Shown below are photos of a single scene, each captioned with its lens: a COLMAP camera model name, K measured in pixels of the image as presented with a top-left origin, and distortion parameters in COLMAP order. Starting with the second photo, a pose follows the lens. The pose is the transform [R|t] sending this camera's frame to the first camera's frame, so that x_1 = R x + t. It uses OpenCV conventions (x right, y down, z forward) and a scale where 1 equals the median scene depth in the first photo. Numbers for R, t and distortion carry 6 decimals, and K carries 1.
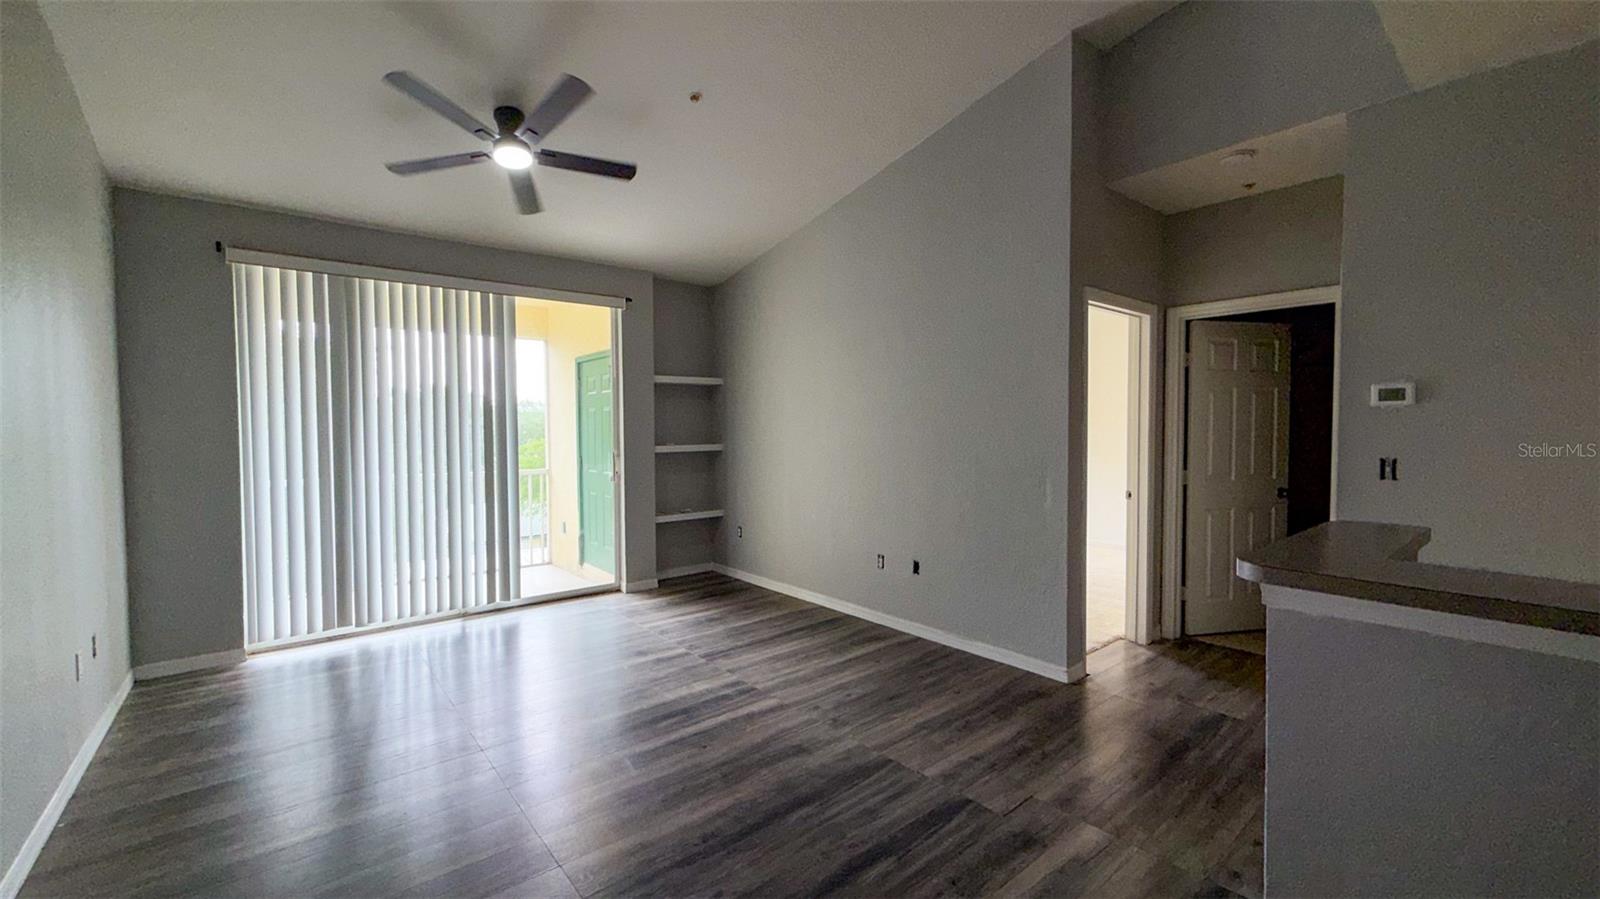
lens RADIAL K [[639.1, 0, 796.5], [0, 639.1, 450.5], [0, 0, 1]] dist [0.001128, 0.000296]
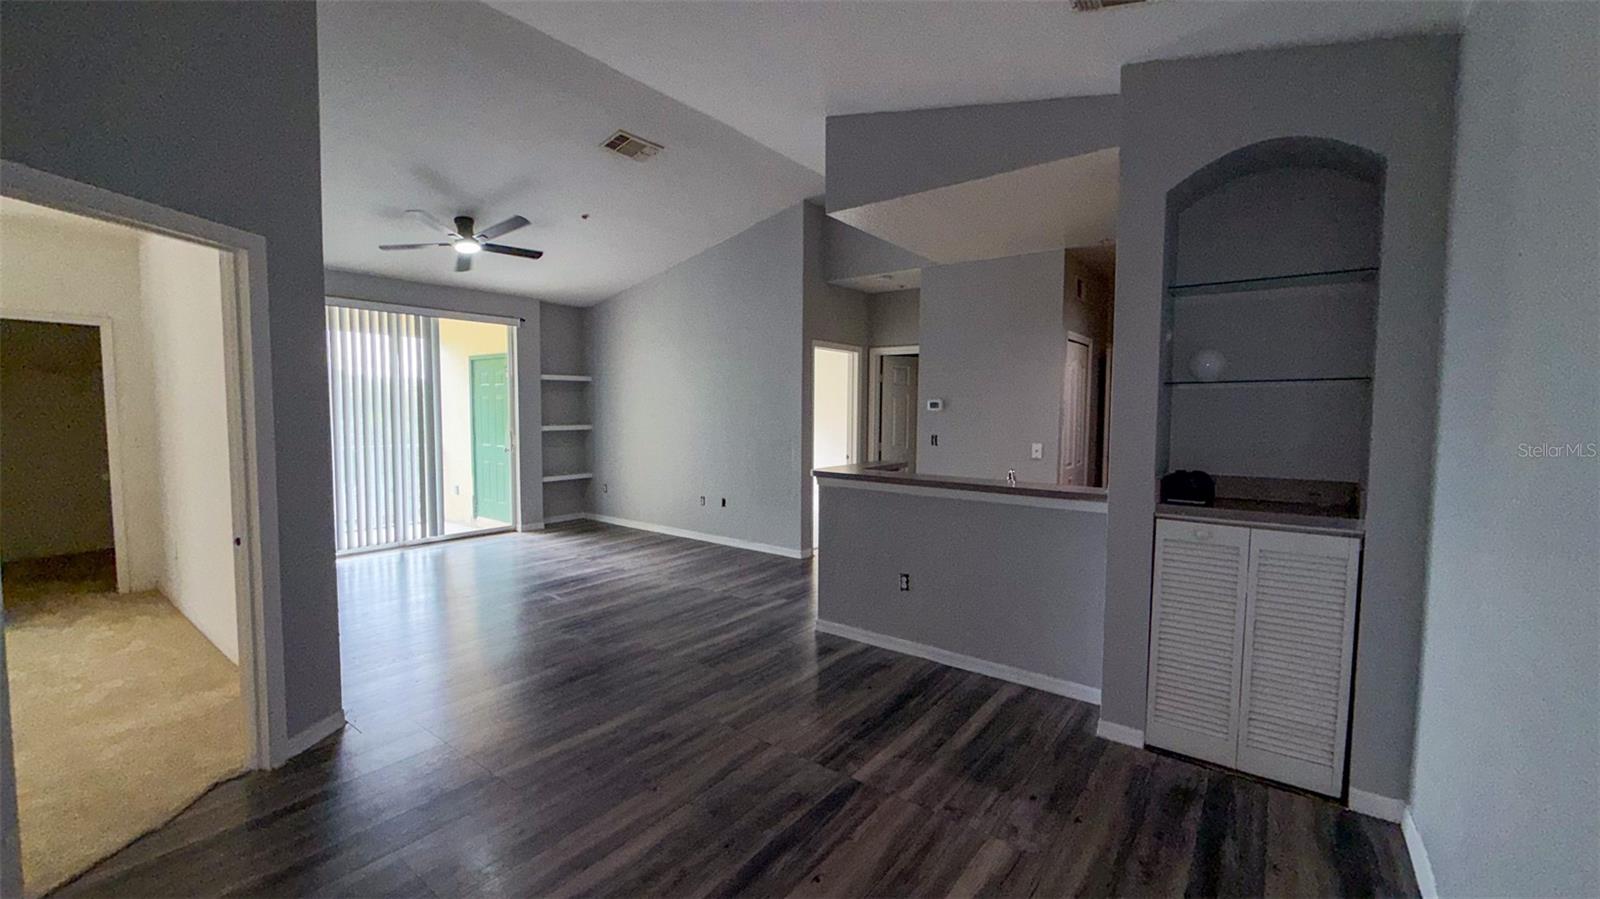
lens RADIAL K [[639.1, 0, 797.0], [0, 639.1, 450.8], [0, 0, 1]] dist [0.001128, 0.000296]
pose [[0.973127, -0.002156, 0.230258, -0.004341], [-0.005192, 0.999496, 0.031303, 0.000150], [-0.230210, -0.031657, 0.972626, -0.629362]]
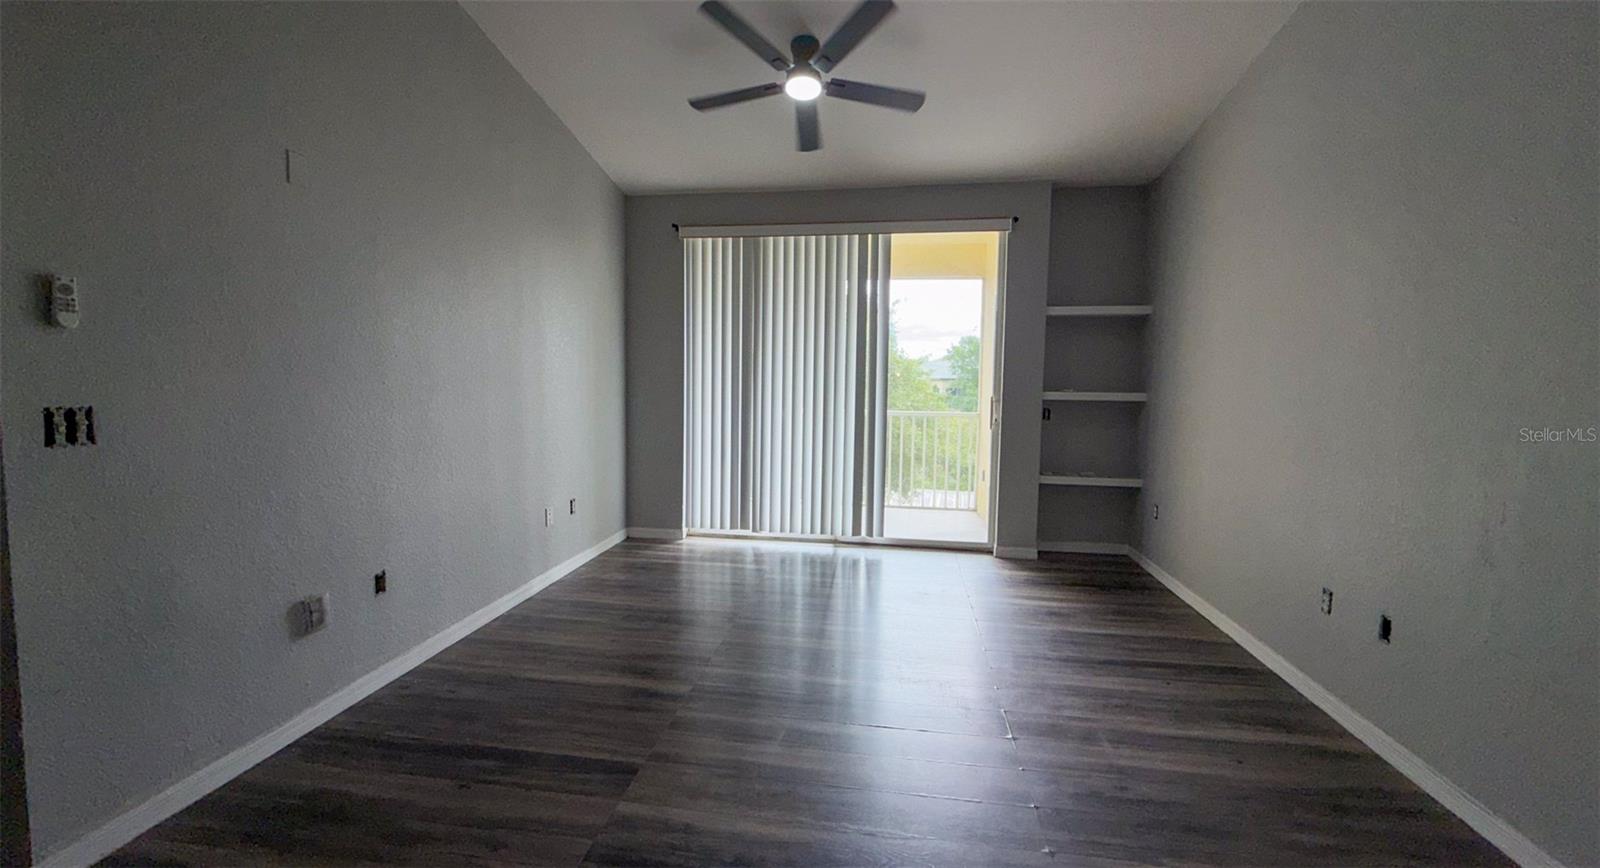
lens RADIAL K [[640.1, 0, 796.5], [0, 640.1, 418.9], [0, 0, 1]] dist [0.001298, 0.000220]
pose [[0.665507, 0.068930, -0.743202, 0.253358], [-0.043657, 0.997617, 0.053433, -0.002960], [0.745114, -0.003114, 0.666930, 0.270199]]
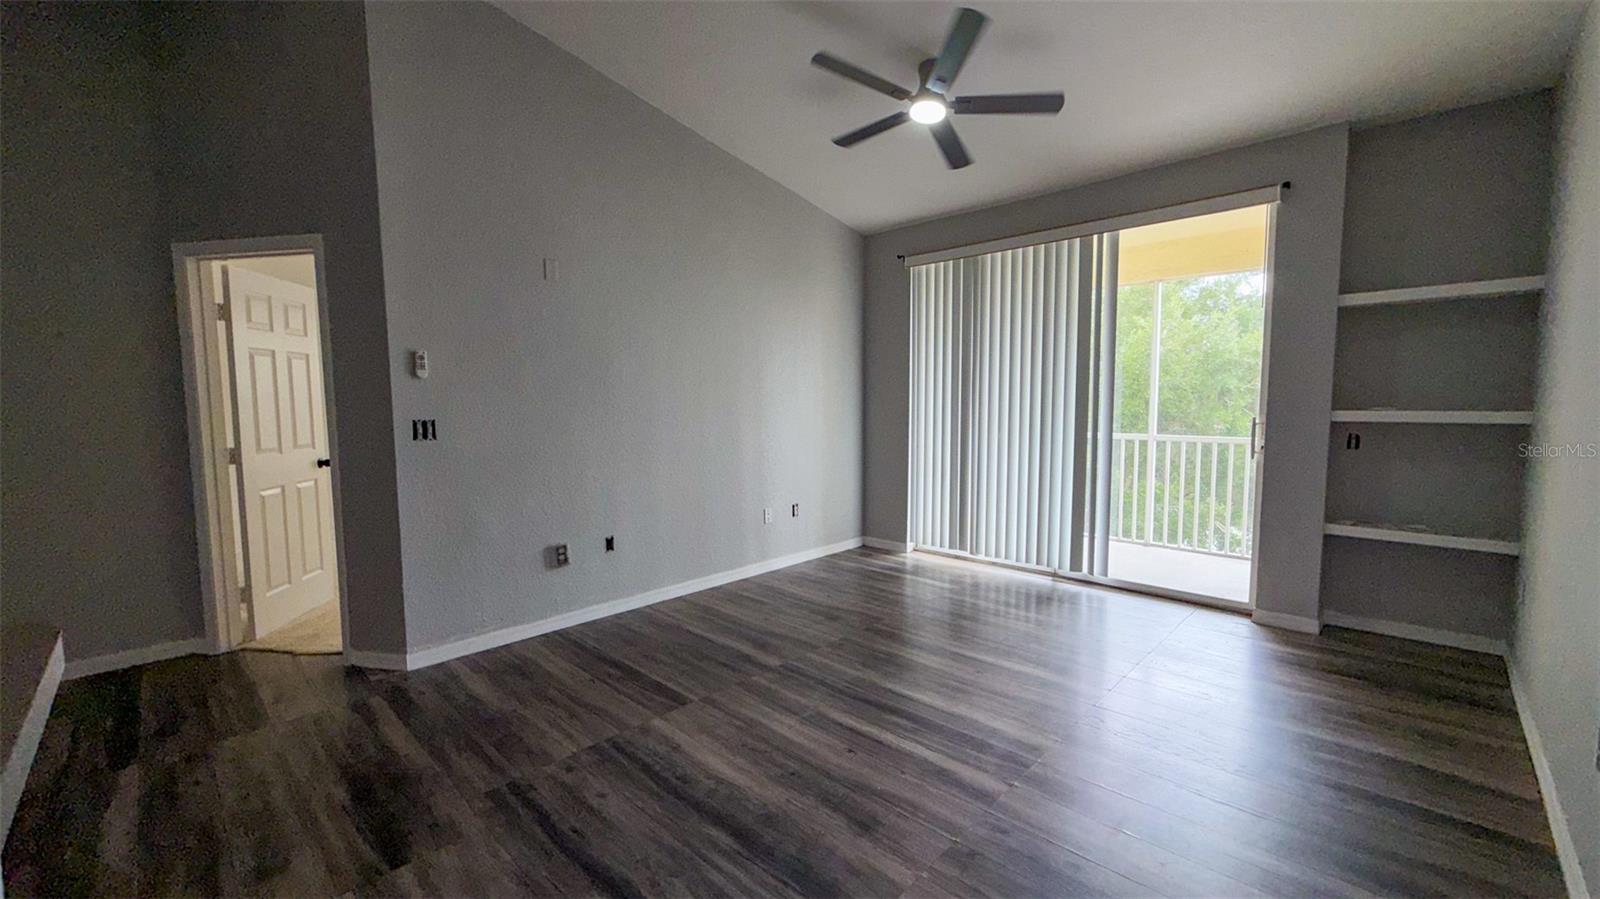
lens RADIAL K [[639.1, 0, 795.7], [0, 639.1, 450.5], [0, 0, 1]] dist [0.001128, 0.000296]
pose [[0.106848, 0.089224, -0.990264, 0.457047], [-0.027532, 0.995849, 0.086757, -0.010757], [0.993894, 0.017994, 0.108861, 0.561125]]
